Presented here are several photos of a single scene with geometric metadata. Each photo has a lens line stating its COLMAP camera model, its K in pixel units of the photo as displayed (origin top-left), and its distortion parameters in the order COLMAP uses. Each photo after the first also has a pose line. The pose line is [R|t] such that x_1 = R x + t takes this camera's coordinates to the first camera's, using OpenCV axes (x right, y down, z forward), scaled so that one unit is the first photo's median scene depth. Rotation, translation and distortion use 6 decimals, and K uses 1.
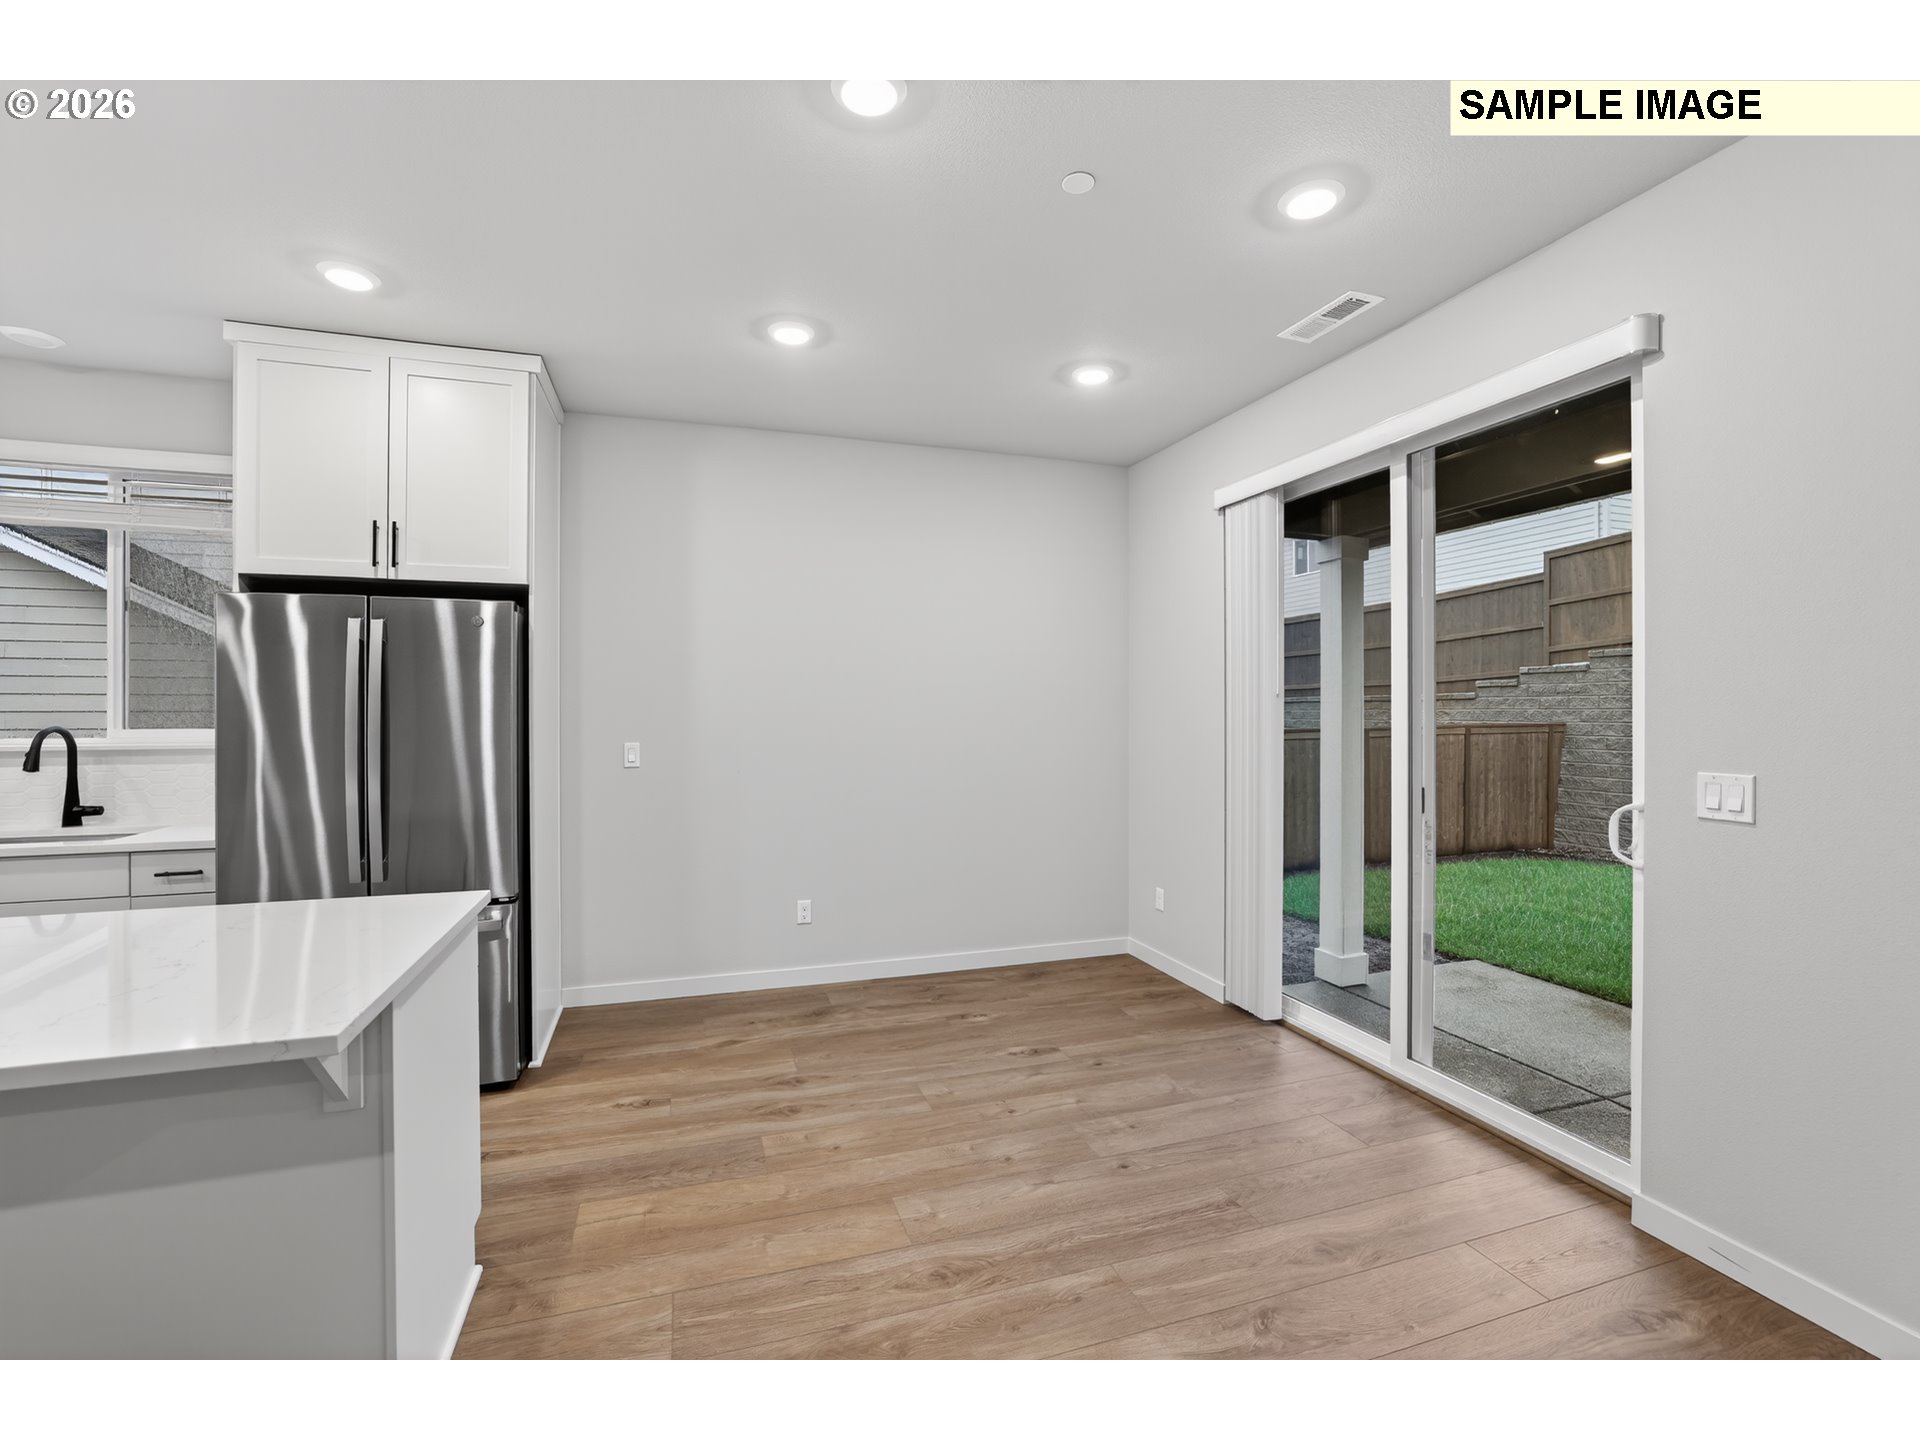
lens RADIAL K [[826.2, 0, 947.8], [0, 826.2, 715.0], [0, 0, 1]] dist [-0.044644, 0.015299]
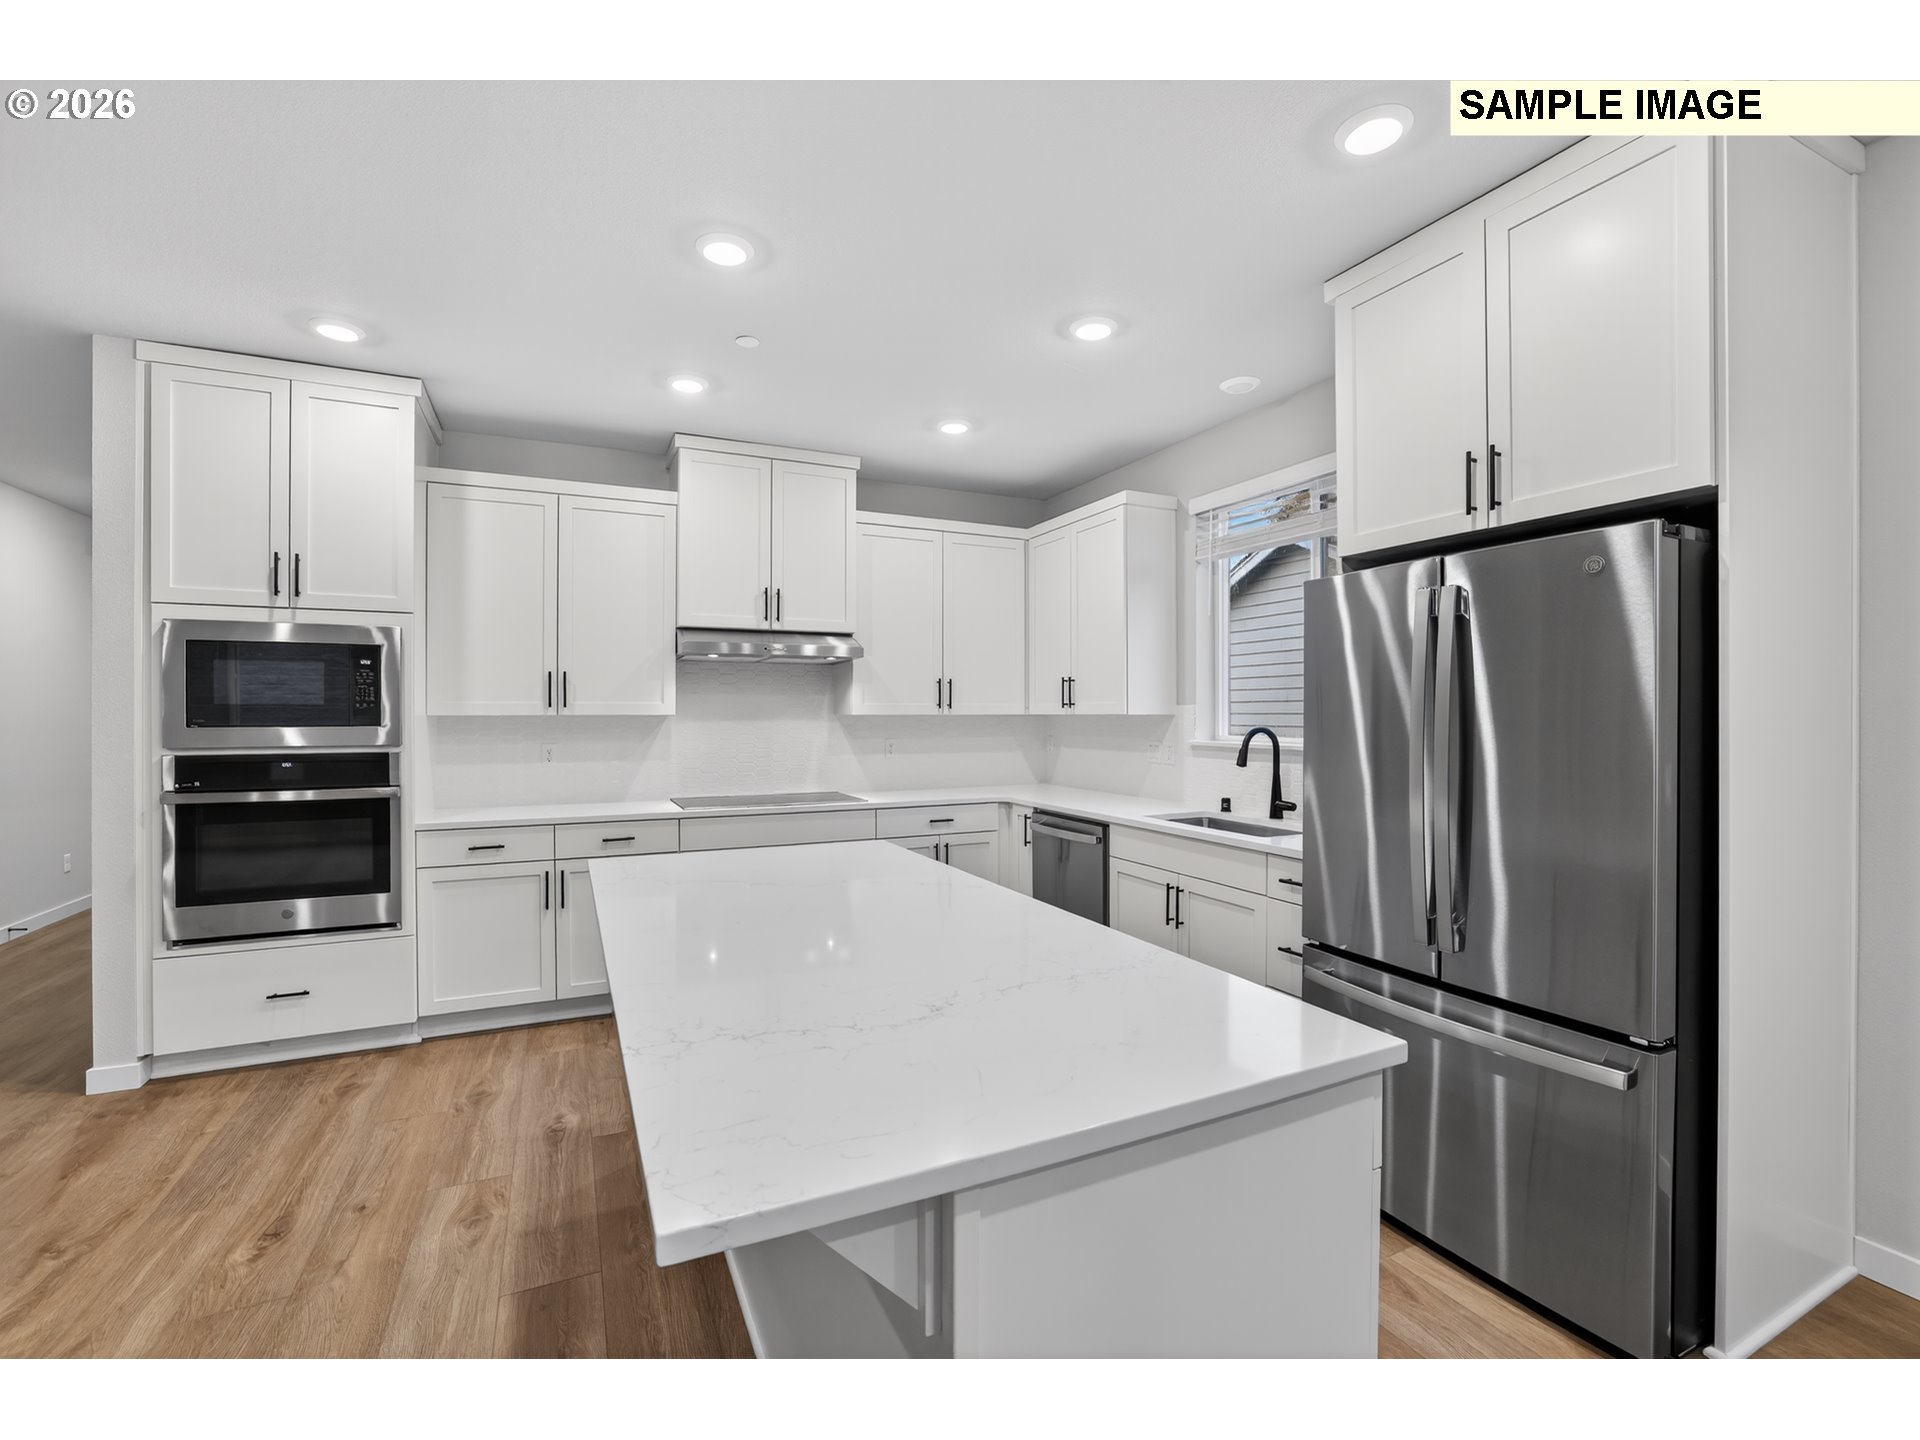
lens RADIAL K [[826.2, 0, 947.8], [0, 826.2, 715.0], [0, 0, 1]] dist [-0.044644, 0.015299]
pose [[0.125587, 0.002952, -0.992078, -0.039509], [-0.005295, 0.999983, 0.002305, -0.002275], [0.992068, 0.004964, 0.125601, 0.416266]]
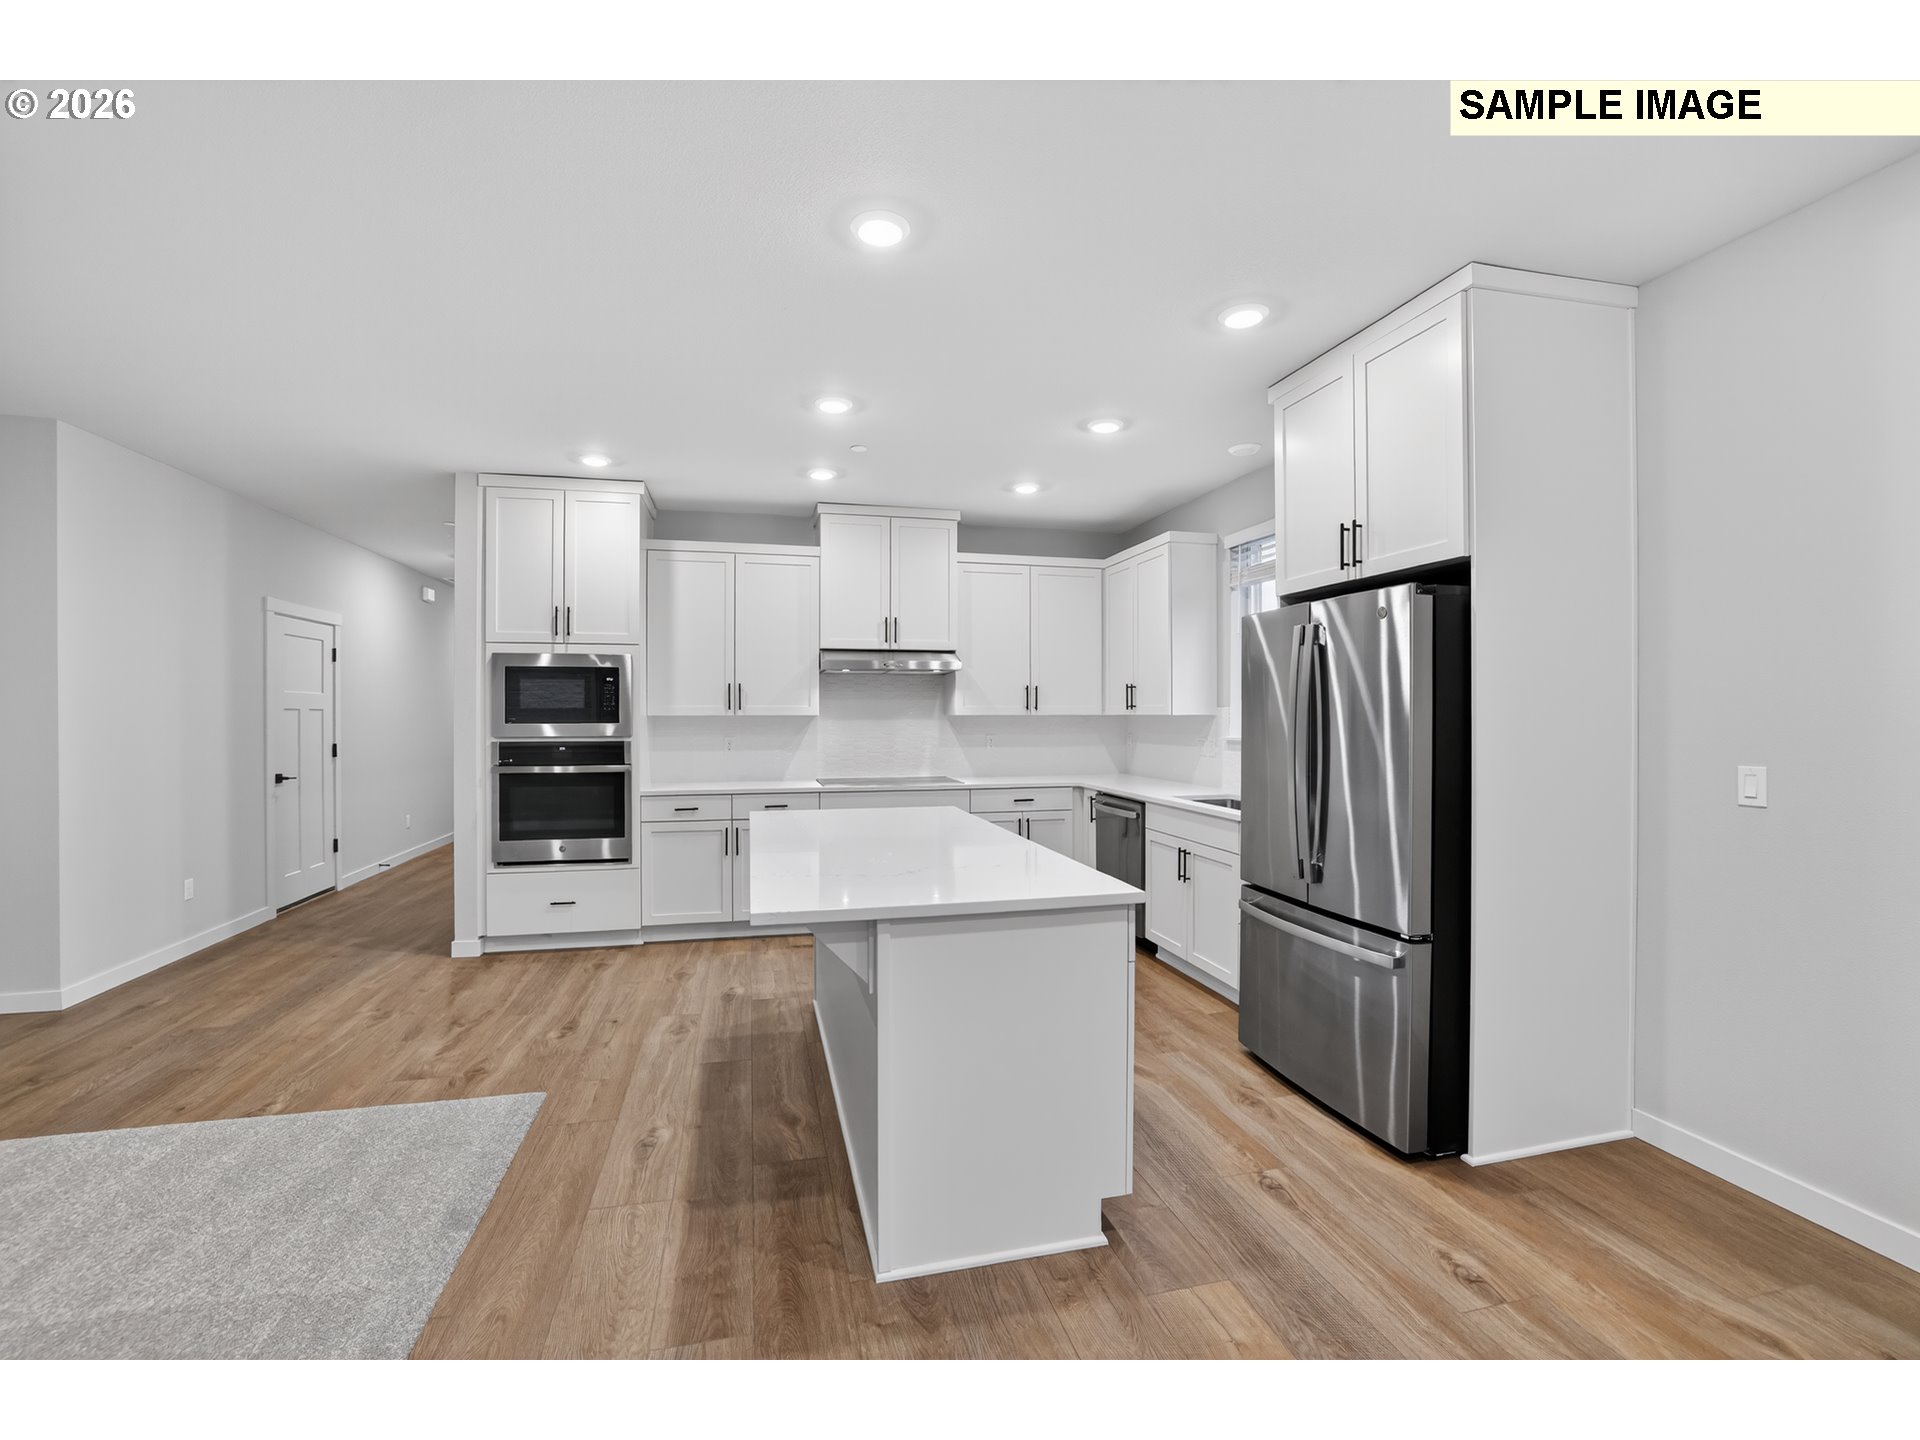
lens RADIAL K [[826.2, 0, 947.8], [0, 826.2, 715.0], [0, 0, 1]] dist [-0.044644, 0.015299]
pose [[-0.077250, 0.002228, -0.997009, 0.316616], [-0.004838, 0.999985, 0.002609, -0.003635], [0.997000, 0.005025, -0.077238, 0.555015]]
